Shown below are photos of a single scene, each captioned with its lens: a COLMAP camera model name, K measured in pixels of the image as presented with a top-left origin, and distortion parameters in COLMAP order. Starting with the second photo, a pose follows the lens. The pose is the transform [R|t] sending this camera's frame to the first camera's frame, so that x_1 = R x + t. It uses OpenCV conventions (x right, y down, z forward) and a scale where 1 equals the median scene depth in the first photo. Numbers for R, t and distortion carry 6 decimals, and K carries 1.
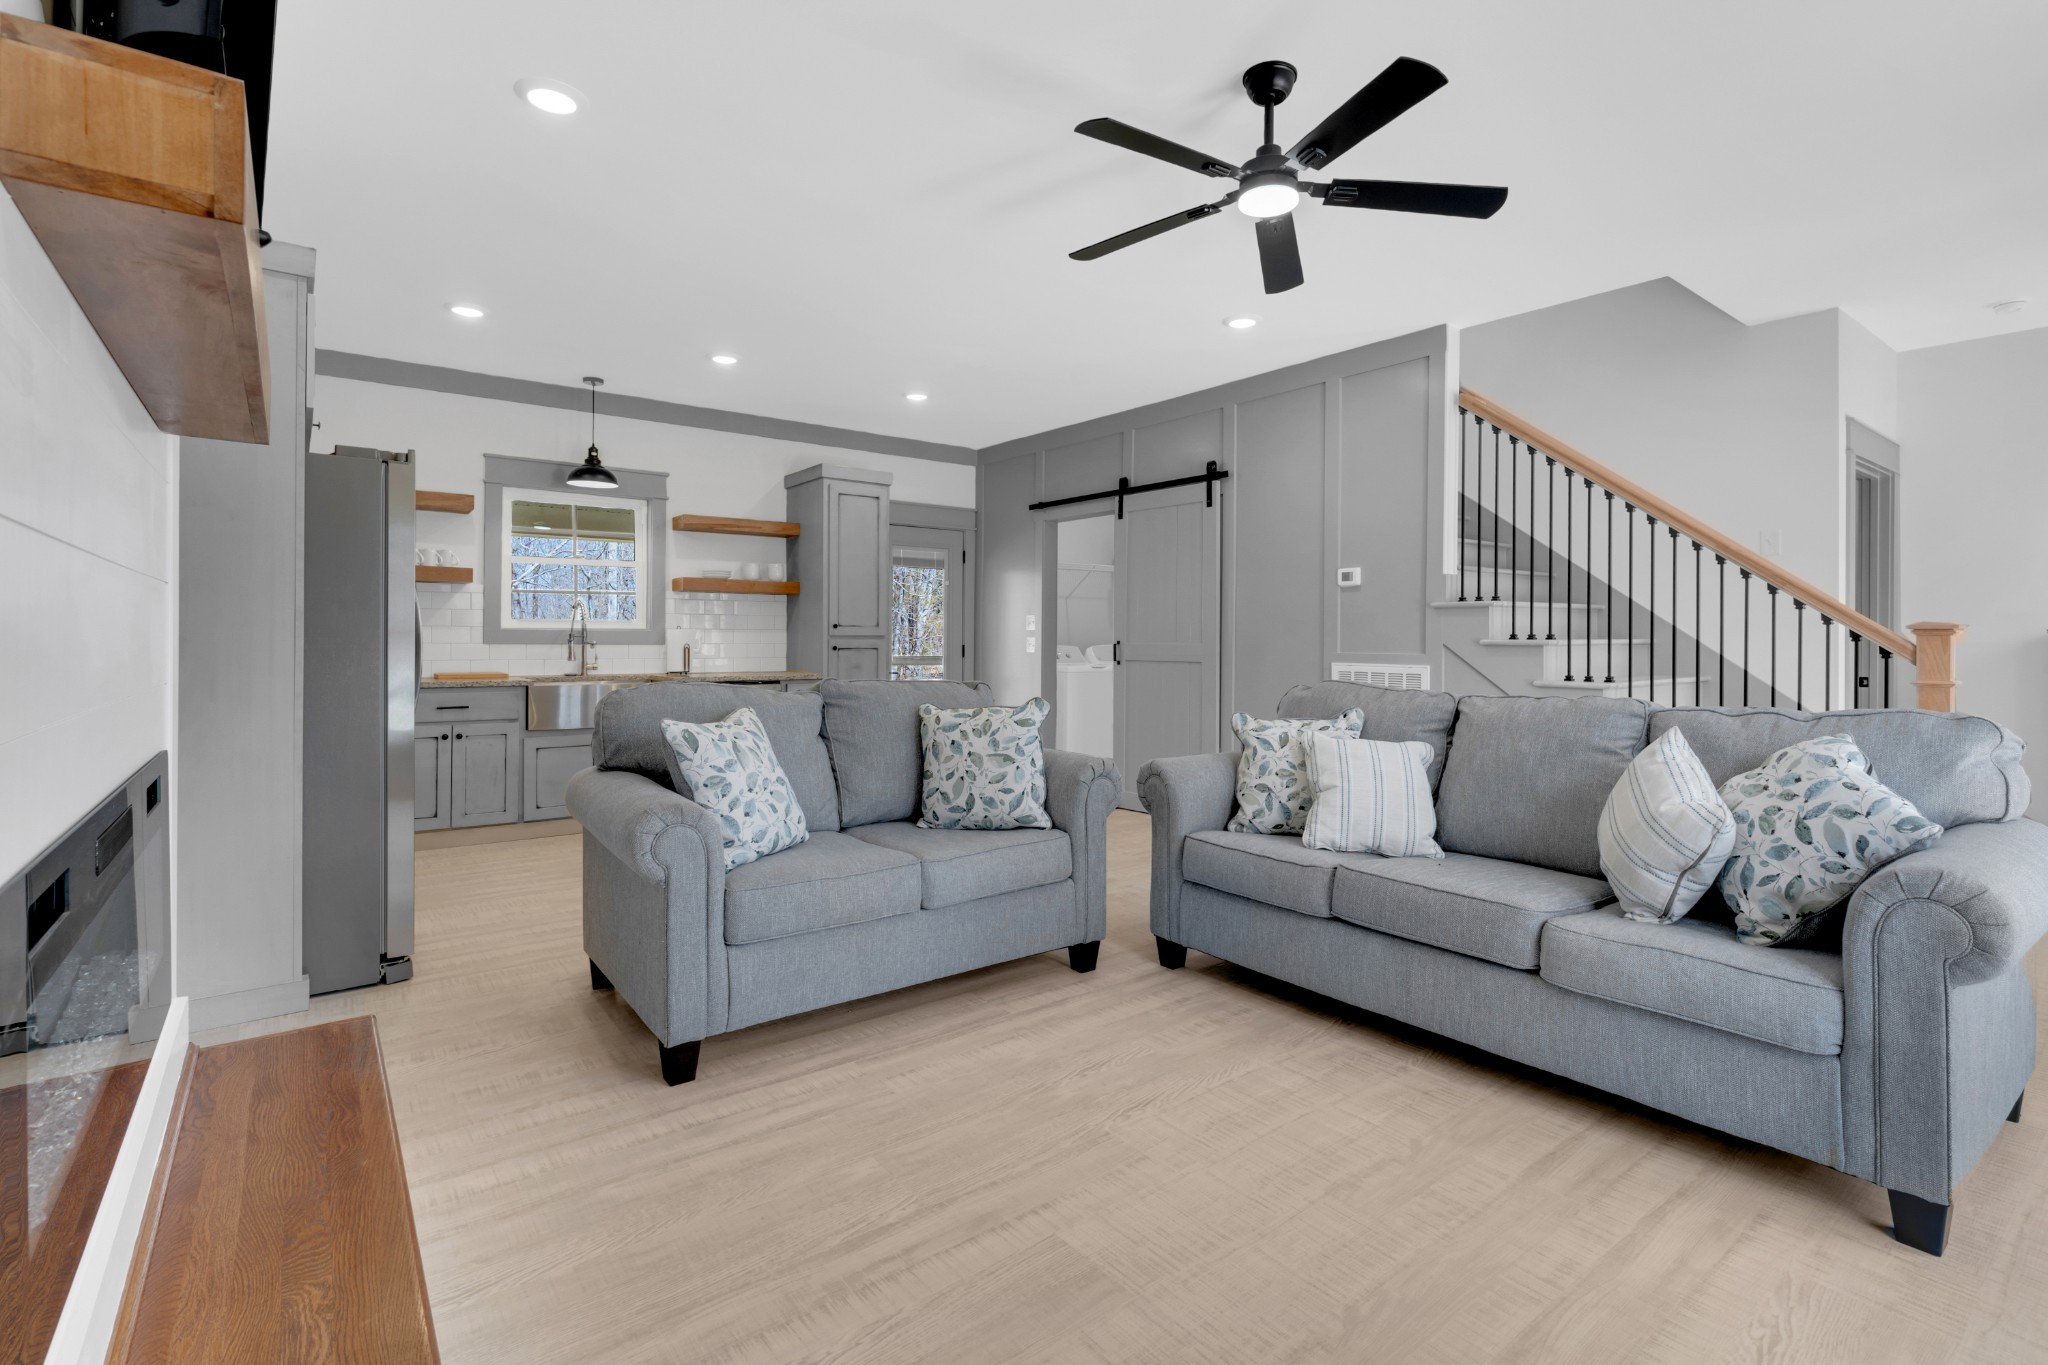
lens RADIAL K [[956.6, 0, 1051.3], [0, 956.6, 645.3], [0, 0, 1]] dist [-0.010776, -0.000357]
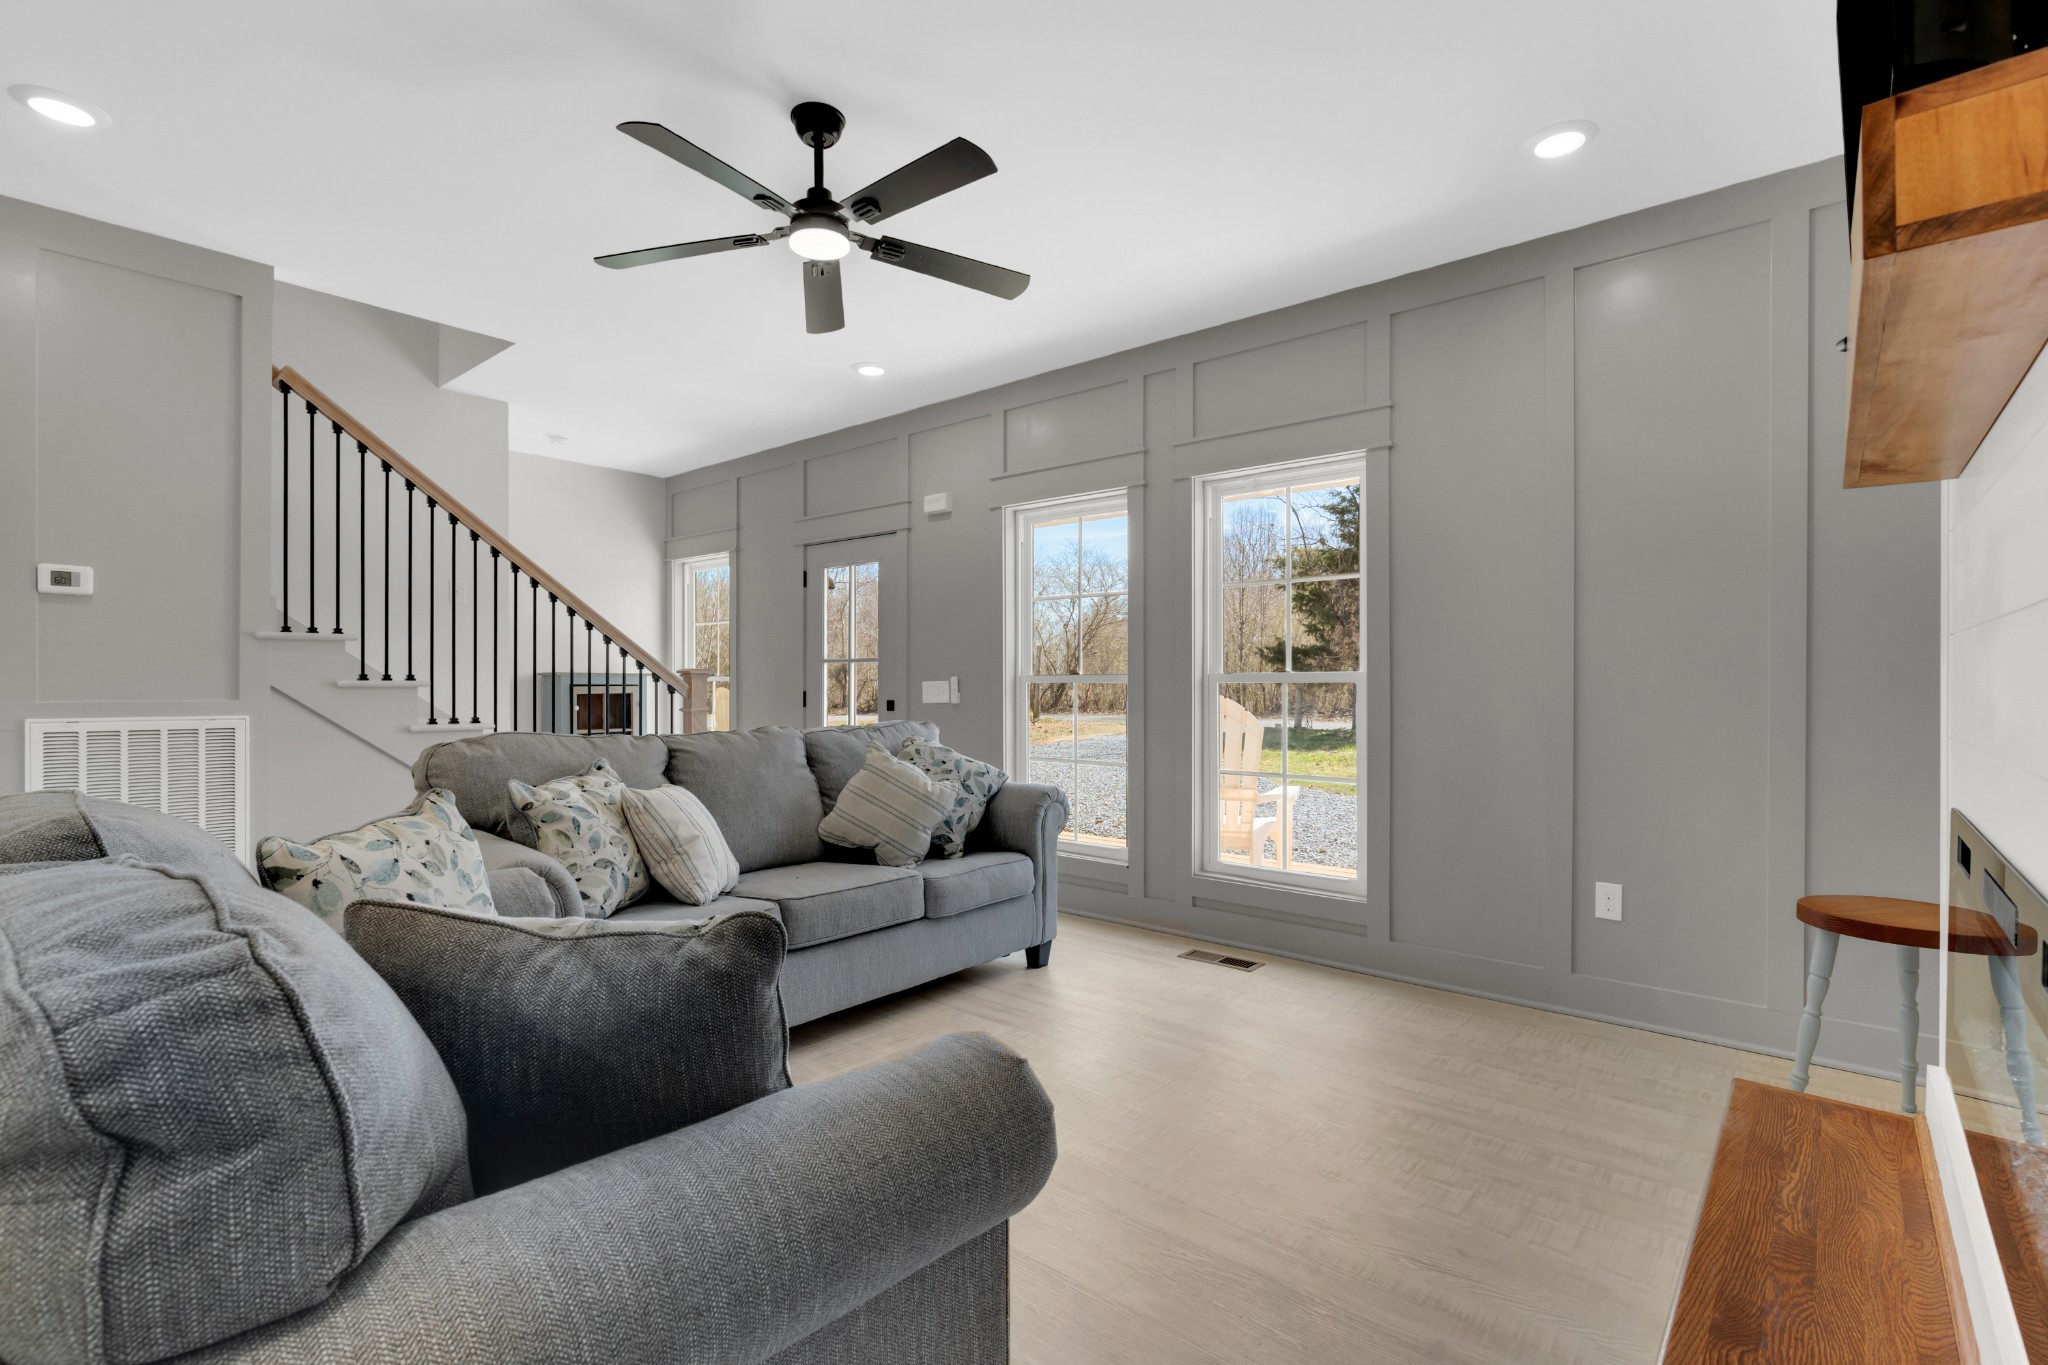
lens RADIAL K [[933.3, 0, 1033.1], [0, 933.3, 671.4], [0, 0, 1]] dist [-0.004487, 0.000082]
pose [[-0.193477, 0.012229, 0.981029, -0.353512], [-0.001563, 0.999917, -0.012773, -0.001451], [-0.981104, -0.004004, -0.193442, 0.442020]]
